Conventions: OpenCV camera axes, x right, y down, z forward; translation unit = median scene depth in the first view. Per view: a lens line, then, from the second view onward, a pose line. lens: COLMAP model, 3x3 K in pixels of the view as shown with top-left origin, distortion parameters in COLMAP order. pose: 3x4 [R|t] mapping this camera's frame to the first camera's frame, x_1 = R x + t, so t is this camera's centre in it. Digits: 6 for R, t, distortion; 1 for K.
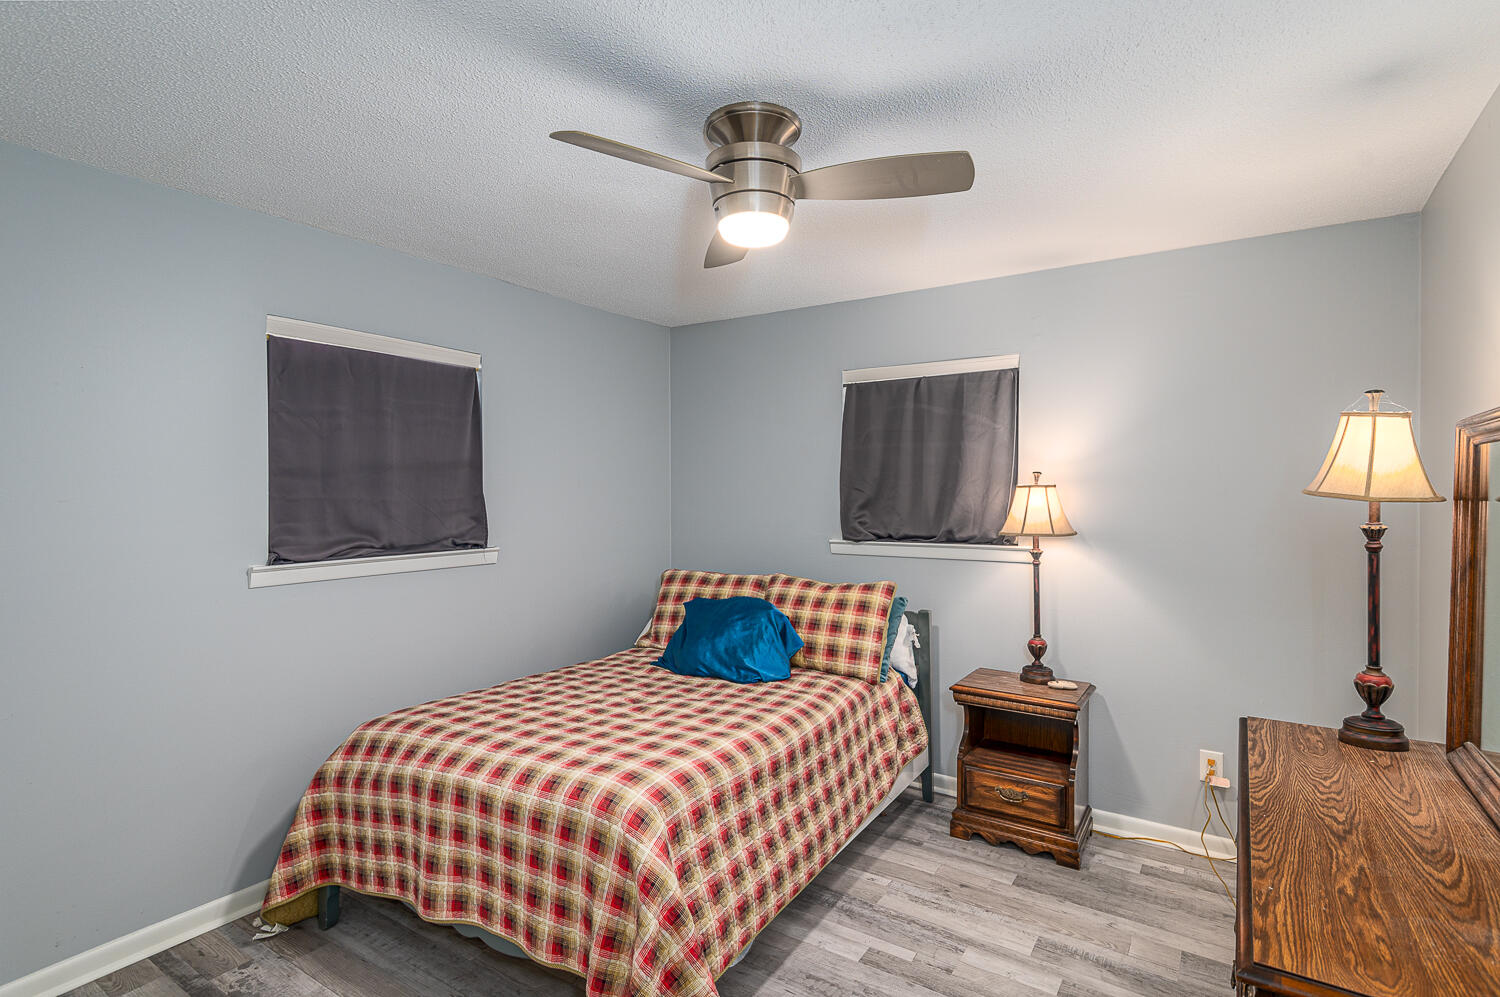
lens RADIAL K [[734.2, 0, 750.0], [0, 734.2, 498.5], [0, 0, 1]] dist [0.020632, -0.001229]
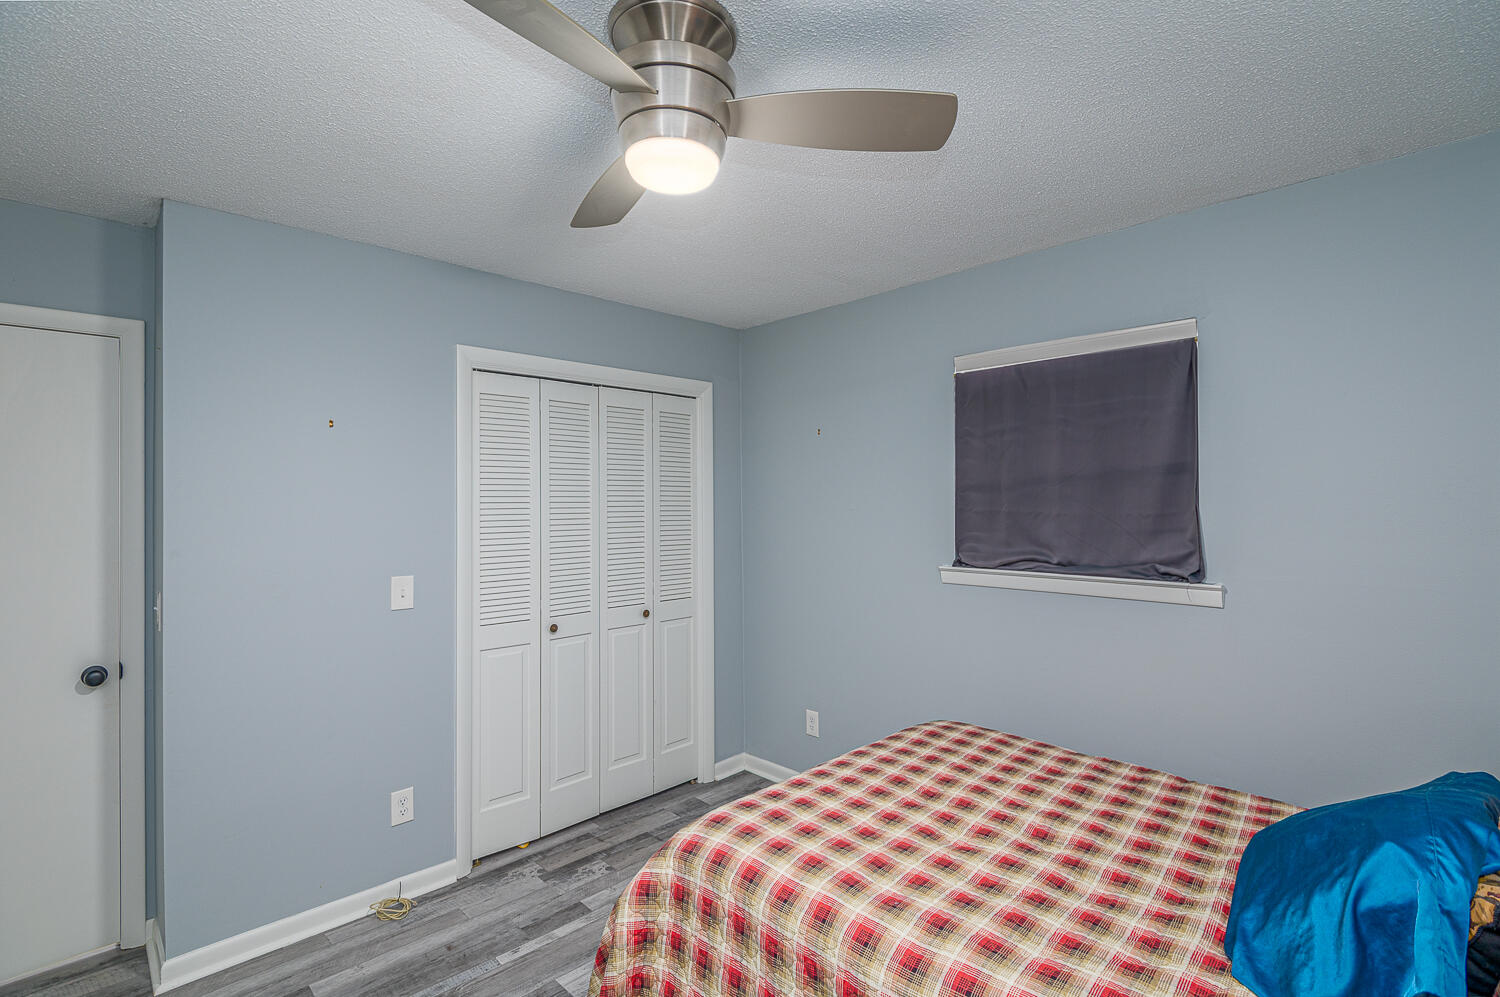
lens RADIAL K [[684.6, 0, 750.0], [0, 684.6, 498.5], [0, 0, 1]] dist [0.000698, -0.000017]
pose [[-0.206692, 0.000075, -0.978406, 0.492780], [-0.002213, 0.999997, 0.000544, -0.019311], [0.978403, 0.002277, -0.206692, 0.891921]]
